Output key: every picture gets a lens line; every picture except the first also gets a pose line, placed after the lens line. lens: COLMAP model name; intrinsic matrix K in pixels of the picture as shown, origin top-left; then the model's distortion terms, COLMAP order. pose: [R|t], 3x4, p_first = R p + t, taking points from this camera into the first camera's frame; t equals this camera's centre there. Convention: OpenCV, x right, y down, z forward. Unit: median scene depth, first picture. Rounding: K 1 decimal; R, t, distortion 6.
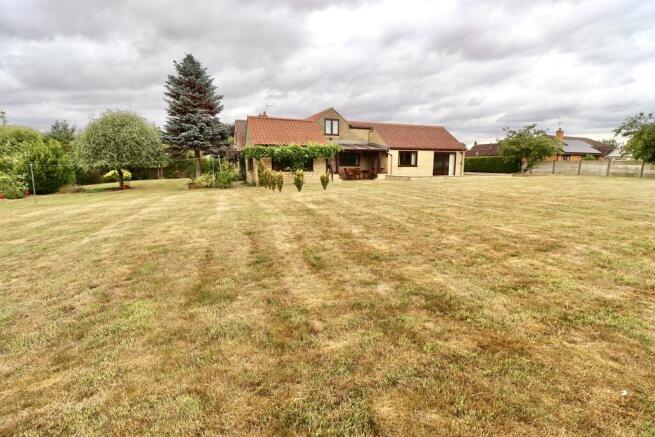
lens RADIAL K [[301.1, 0, 332.3], [0, 301.1, 214.4], [0, 0, 1]] dist [0.001027, -0.014459]
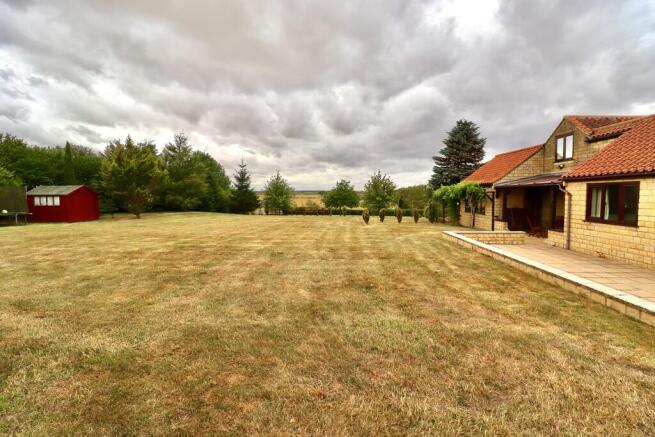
lens RADIAL K [[301.1, 0, 332.3], [0, 301.1, 214.4], [0, 0, 1]] dist [0.001027, -0.014459]
pose [[-0.465114, 0.059369, -0.883258, 0.750417], [-0.144443, 0.979288, 0.141886, -0.176009], [0.873387, 0.193574, -0.446905, 0.884091]]
